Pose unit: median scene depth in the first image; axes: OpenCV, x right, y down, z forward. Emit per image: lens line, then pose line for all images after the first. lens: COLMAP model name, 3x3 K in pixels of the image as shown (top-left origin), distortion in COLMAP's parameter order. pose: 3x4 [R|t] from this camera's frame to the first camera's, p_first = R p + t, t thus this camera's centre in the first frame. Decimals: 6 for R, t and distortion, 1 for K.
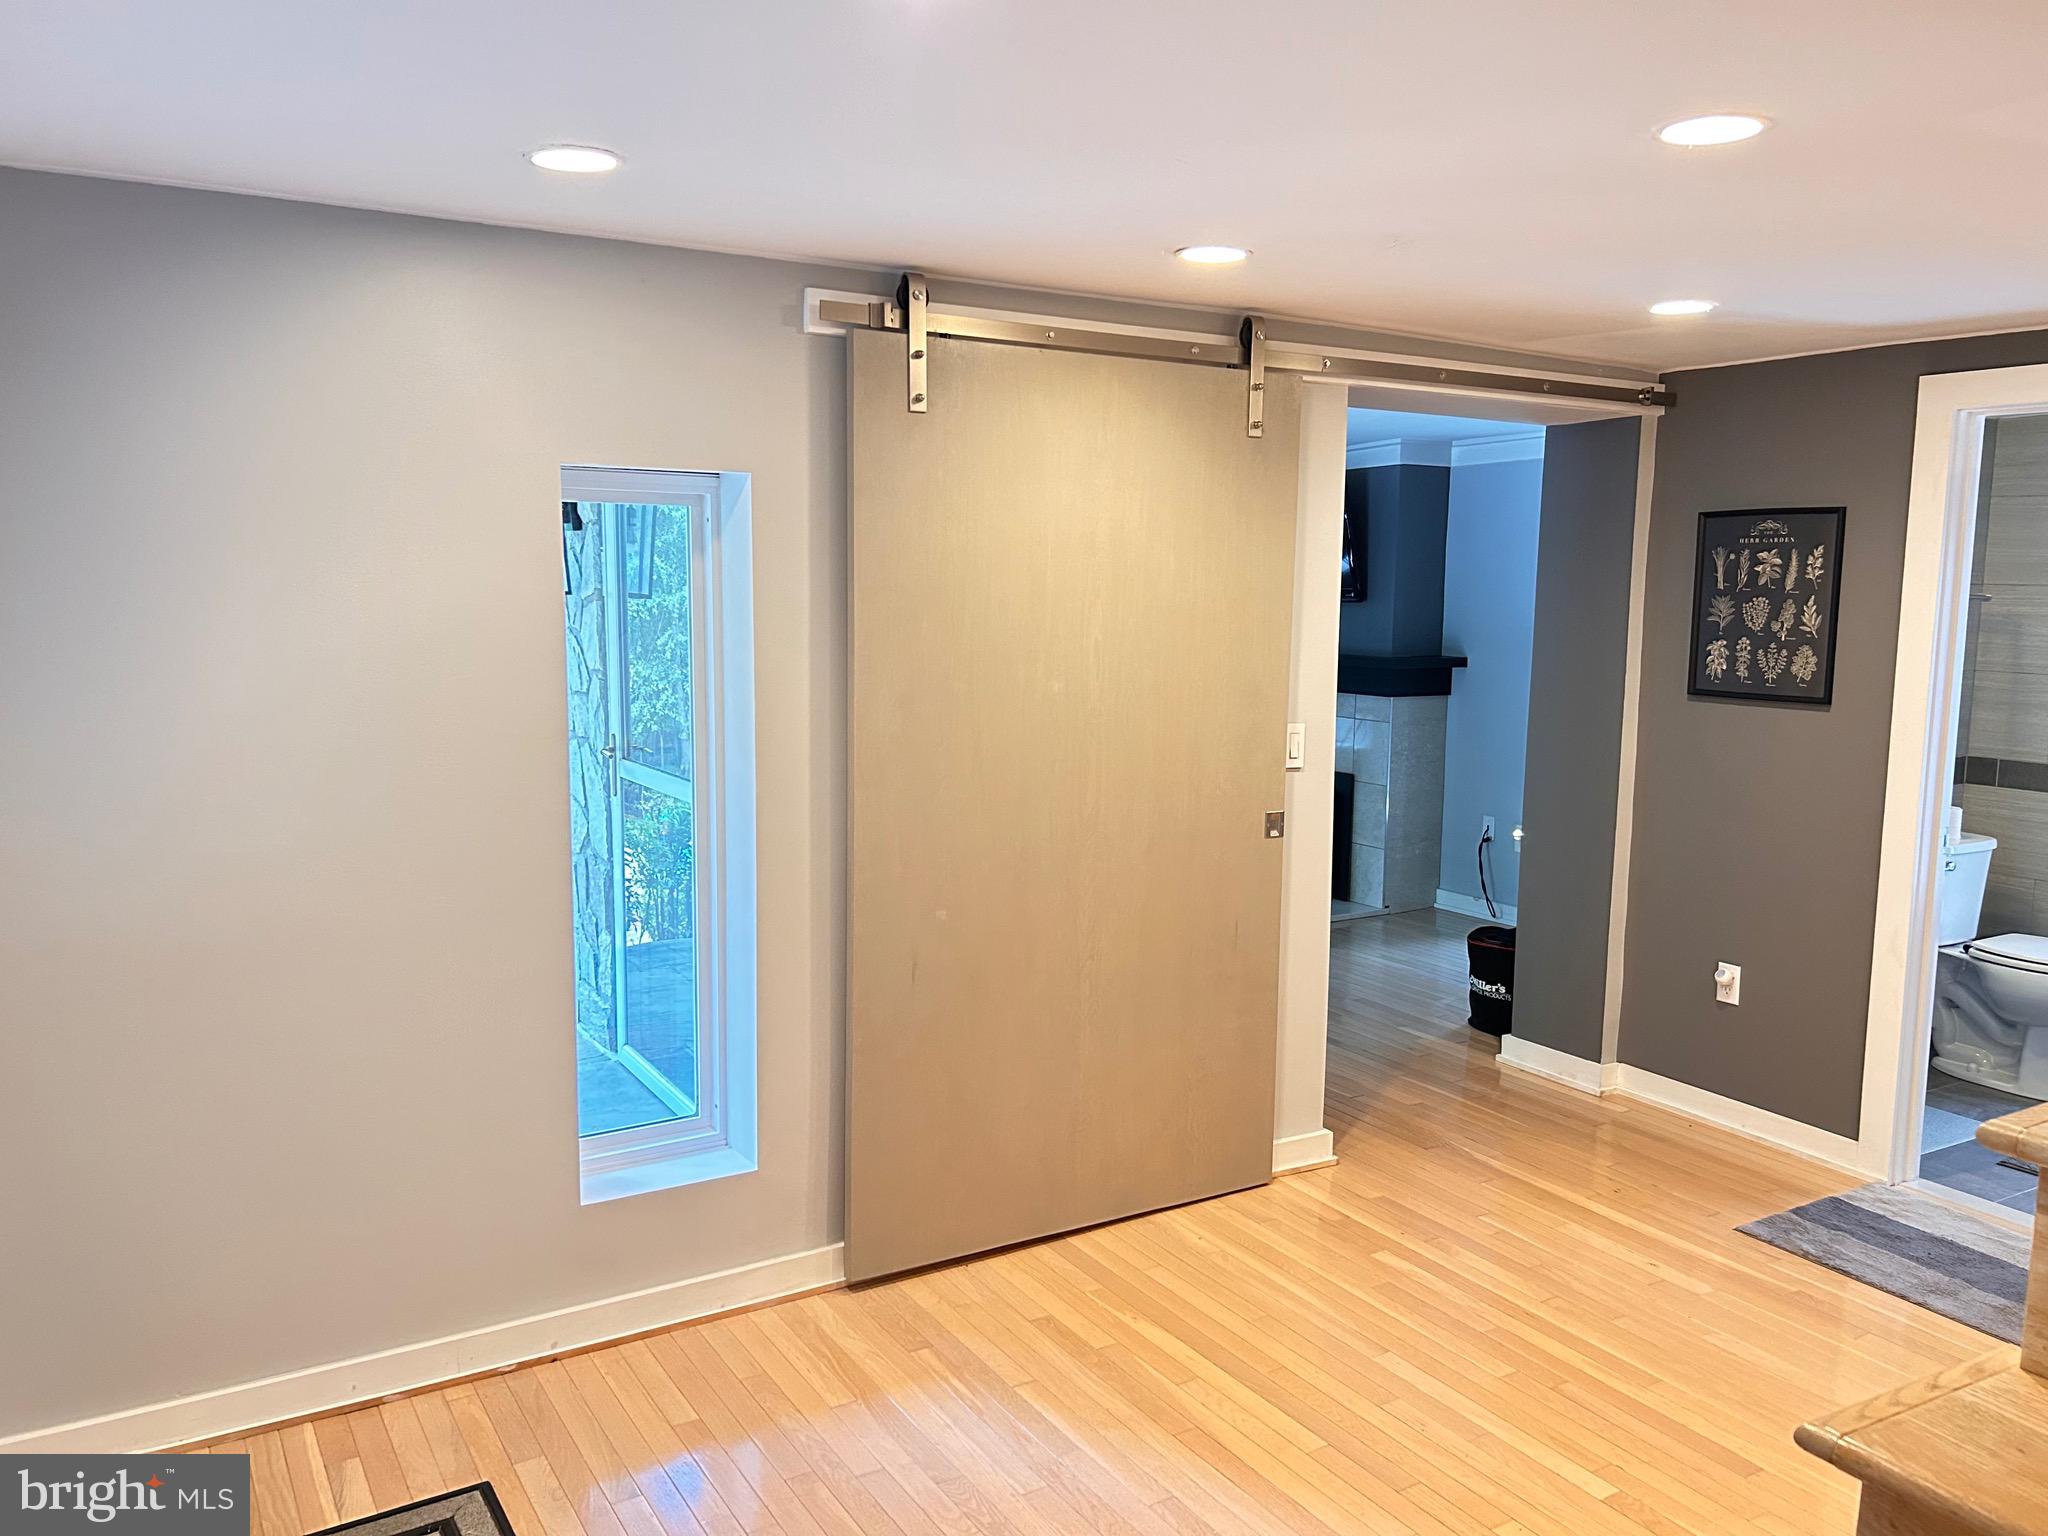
lens RADIAL K [[1547.0, 0, 1024.3], [0, 1547.0, 767.6], [0, 0, 1]] dist [0.028698, -0.028060]
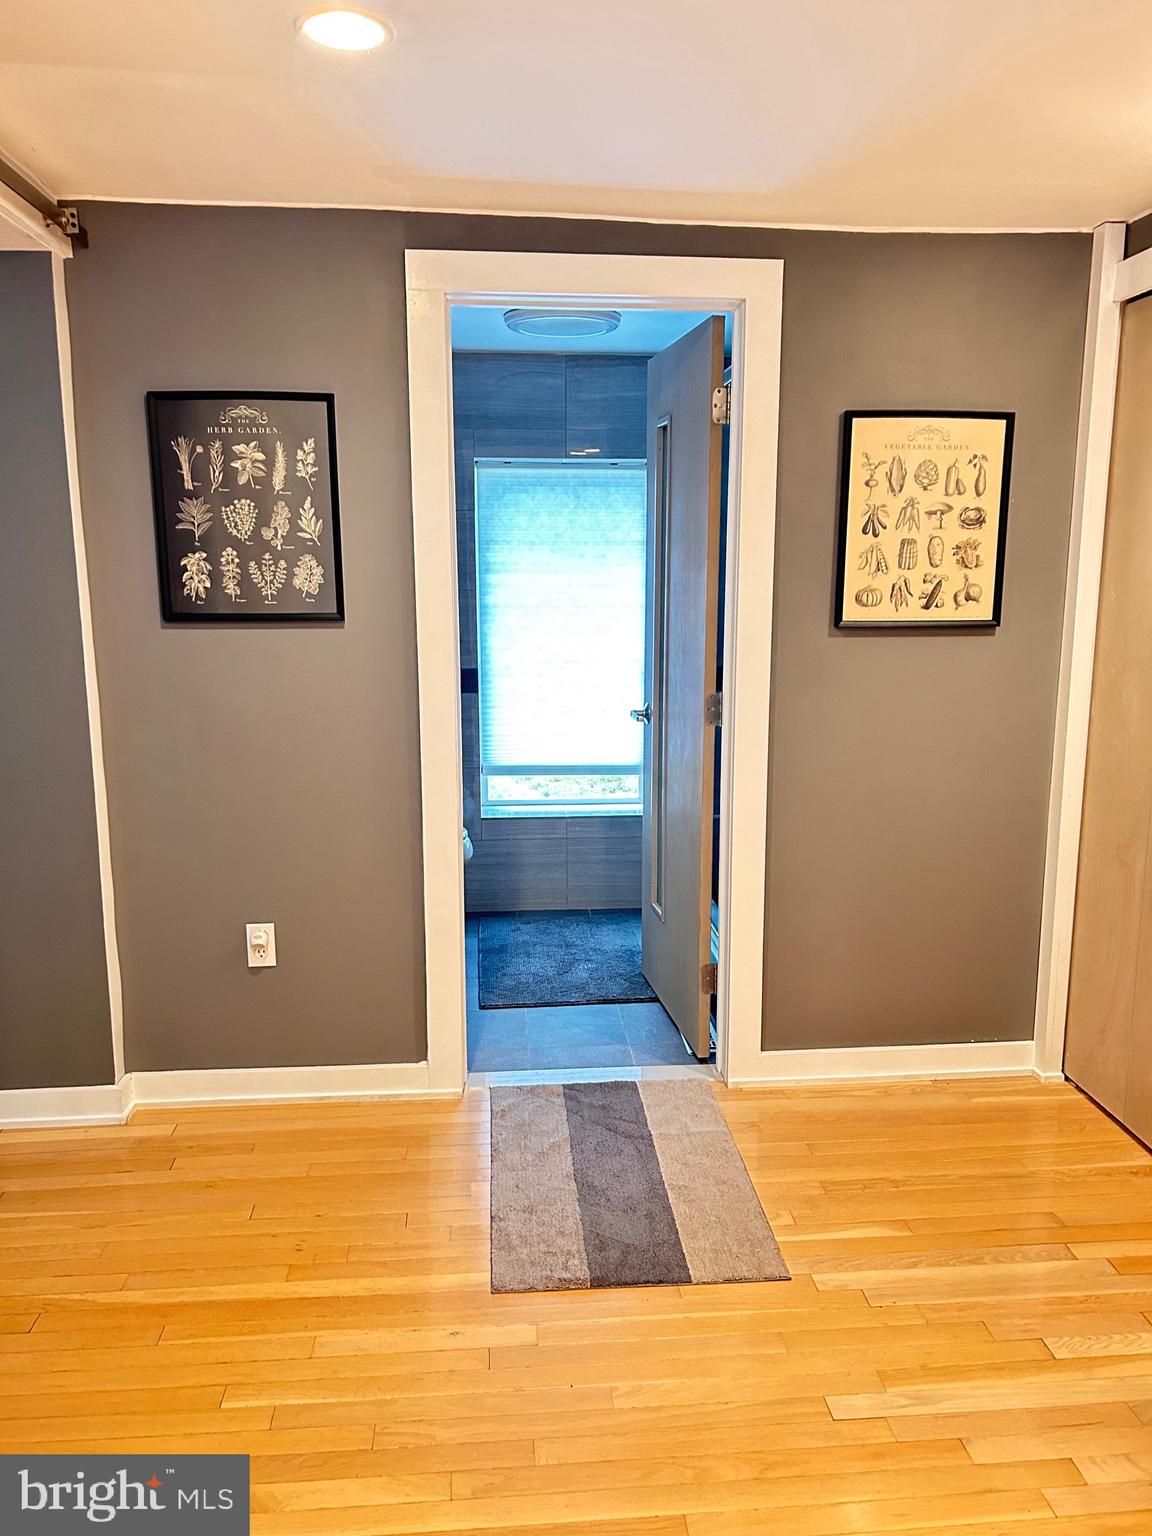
lens RADIAL K [[1160.3, 0, 579.5], [0, 1160.3, 774.6], [0, 0, 1]] dist [0.028698, -0.028060]
pose [[0.442726, -0.181832, 0.878027, -0.031645], [0.114930, 0.982653, 0.145548, -0.033404], [-0.889261, 0.036474, 0.455944, 0.556295]]
